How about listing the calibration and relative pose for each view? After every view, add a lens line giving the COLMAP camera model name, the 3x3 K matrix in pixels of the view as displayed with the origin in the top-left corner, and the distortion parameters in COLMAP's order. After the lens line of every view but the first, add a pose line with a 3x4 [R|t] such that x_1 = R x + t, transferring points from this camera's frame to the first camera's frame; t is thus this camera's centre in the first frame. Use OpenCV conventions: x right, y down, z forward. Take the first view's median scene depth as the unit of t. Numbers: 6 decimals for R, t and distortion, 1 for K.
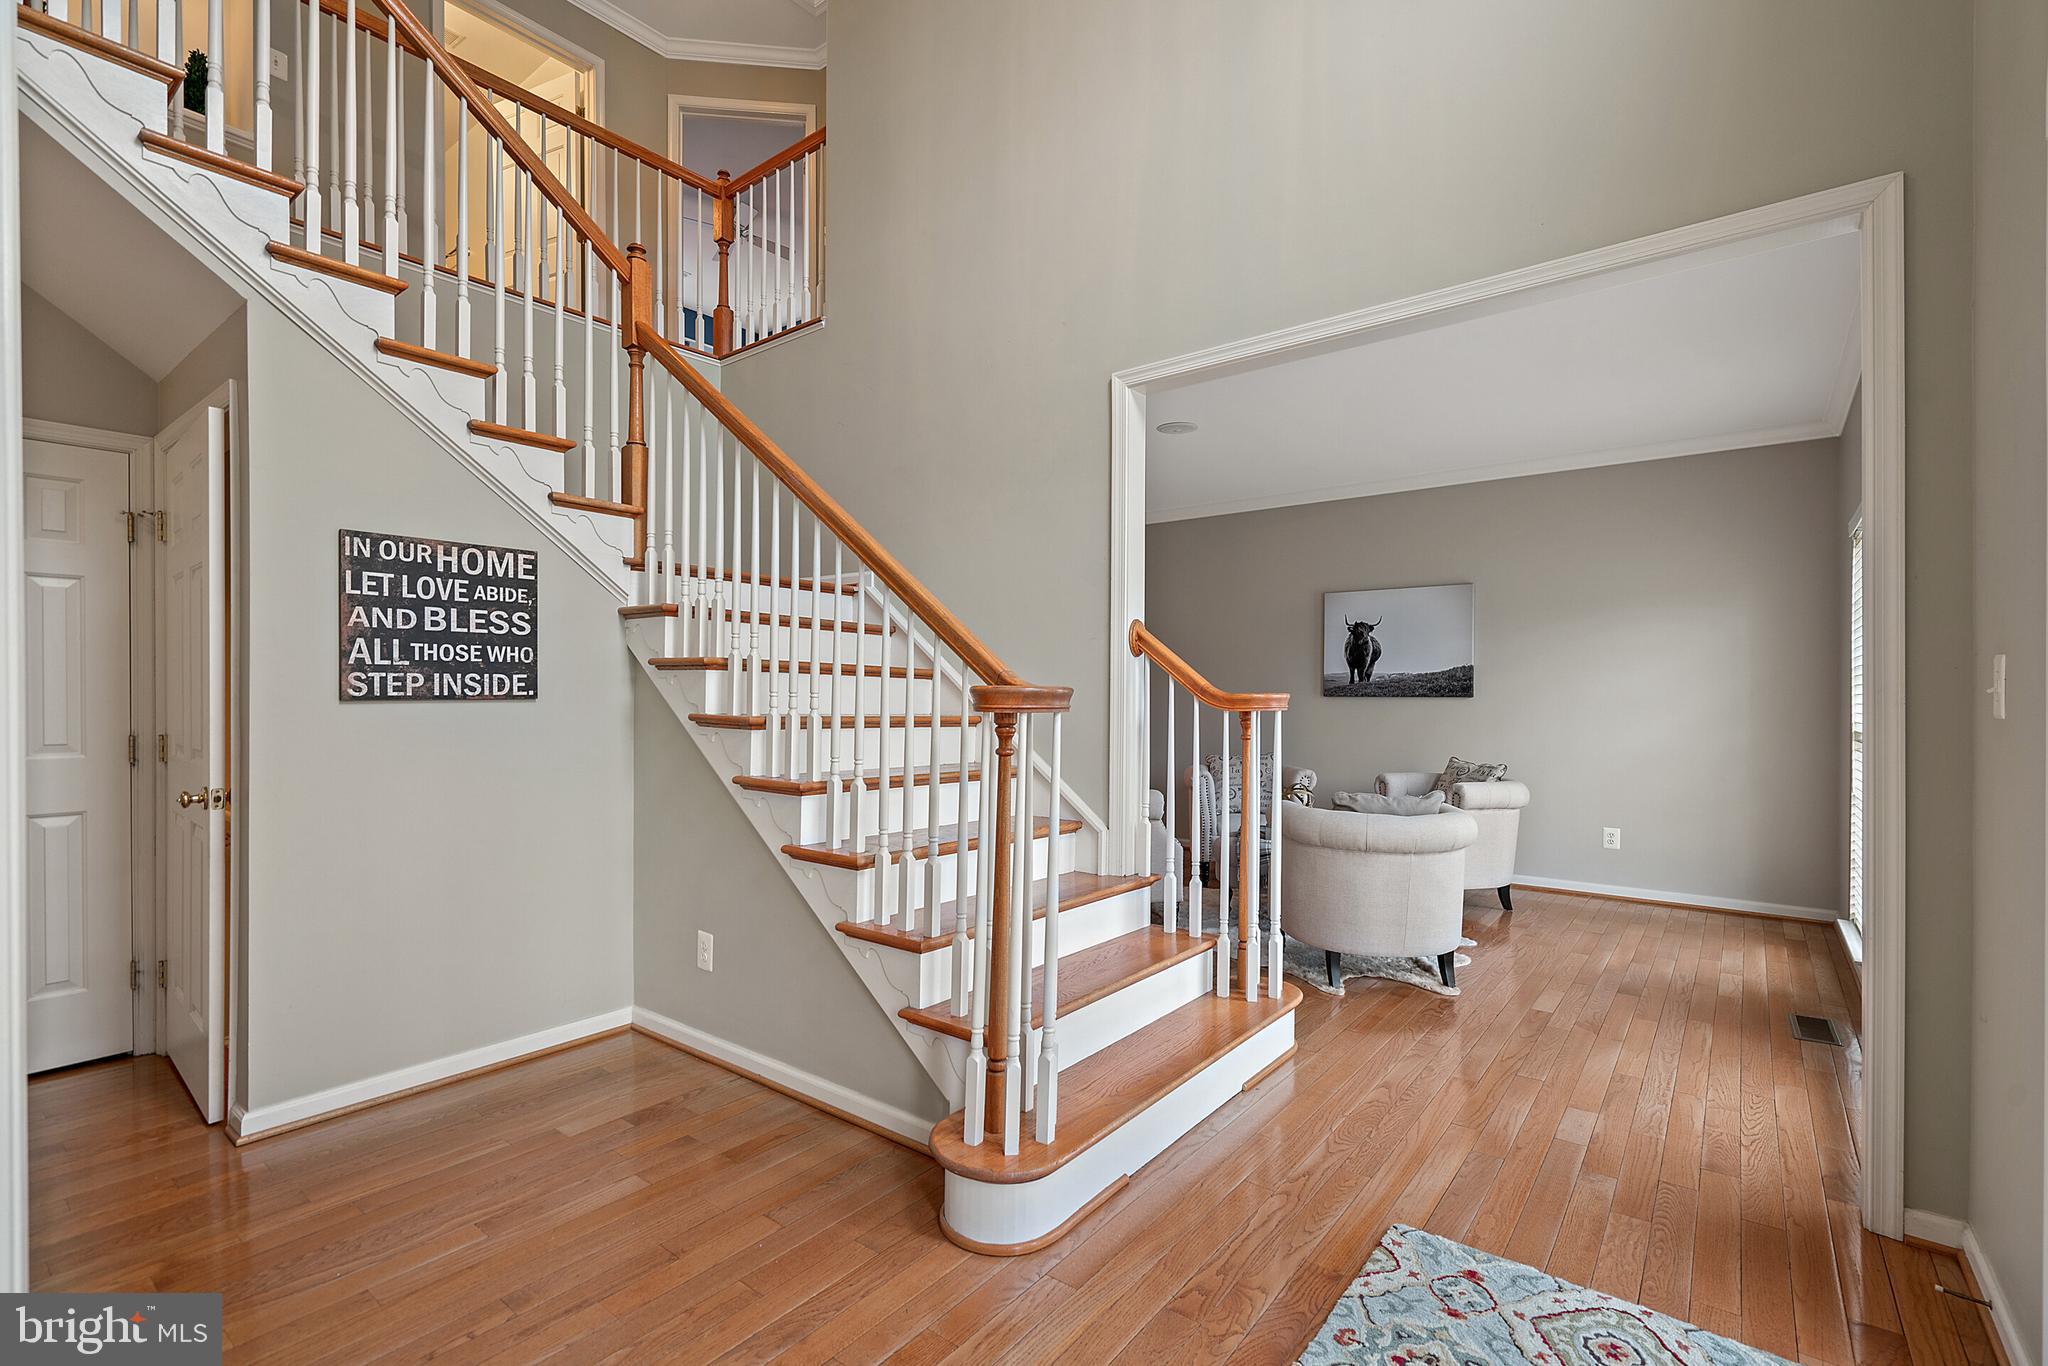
lens RADIAL K [[932.8, 0, 1023.0], [0, 932.8, 693.4], [0, 0, 1]] dist [-0.014716, 0.000149]
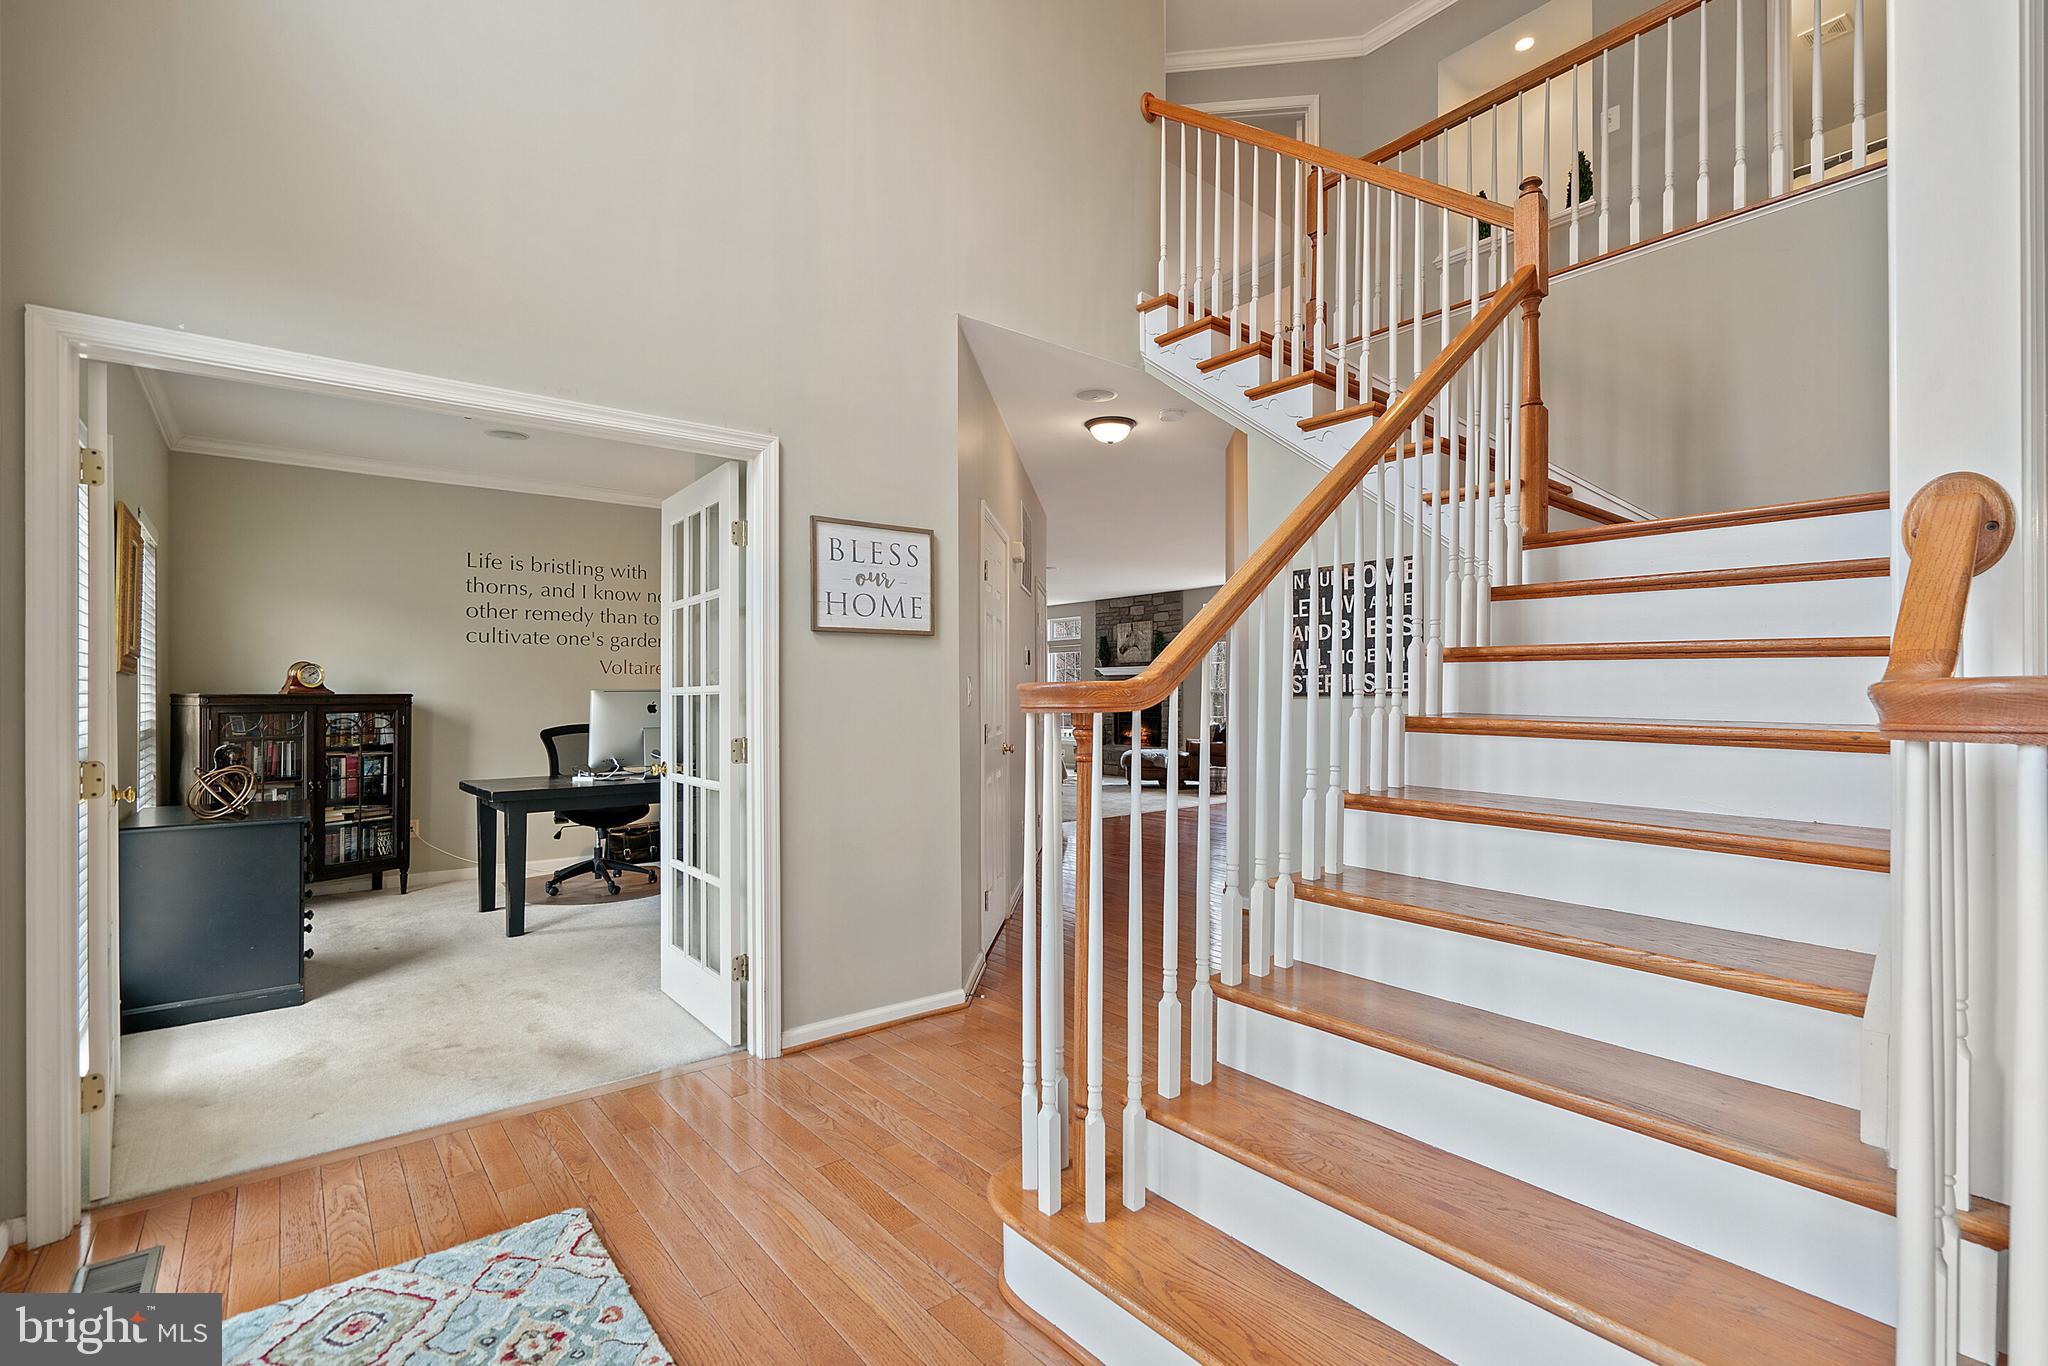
lens RADIAL K [[932.8, 0, 1022.9], [0, 932.8, 684.3], [0, 0, 1]] dist [-0.014716, 0.000149]
pose [[-0.223628, -0.015966, -0.974544, 0.692121], [-0.007142, 0.999866, -0.014742, 0.013458], [0.974648, 0.003663, -0.223712, 0.914818]]
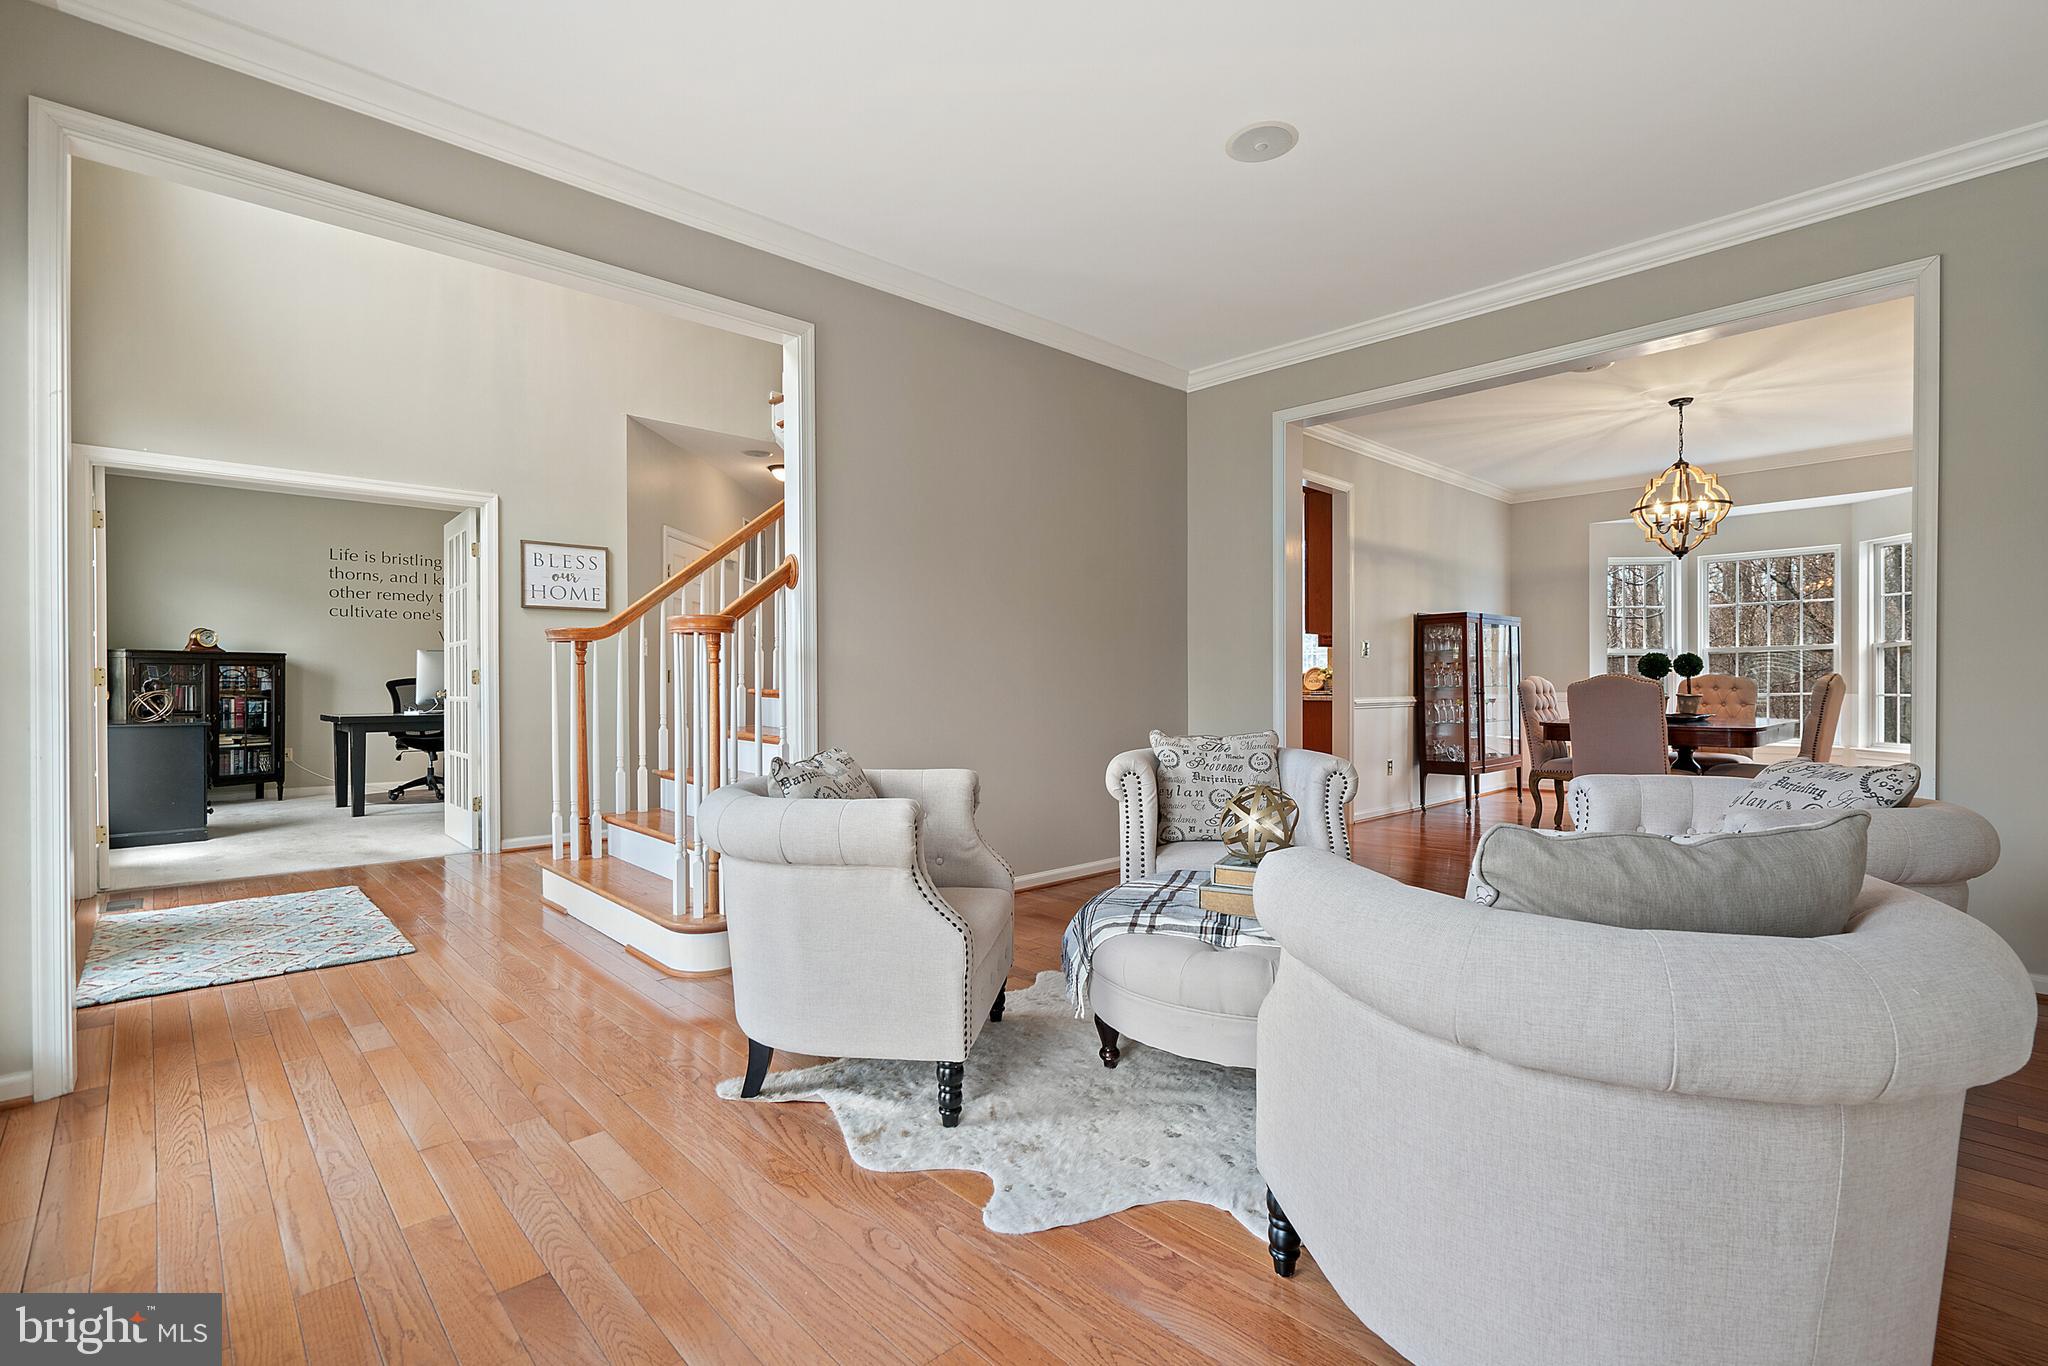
lens RADIAL K [[932.8, 0, 1023.1], [0, 932.8, 687.0], [0, 0, 1]] dist [-0.014716, 0.000149]
pose [[-0.149817, 0.001280, -0.988713, 1.324074], [-0.010945, 0.999936, 0.002953, 0.074678], [0.988653, 0.011264, -0.149793, 1.648603]]
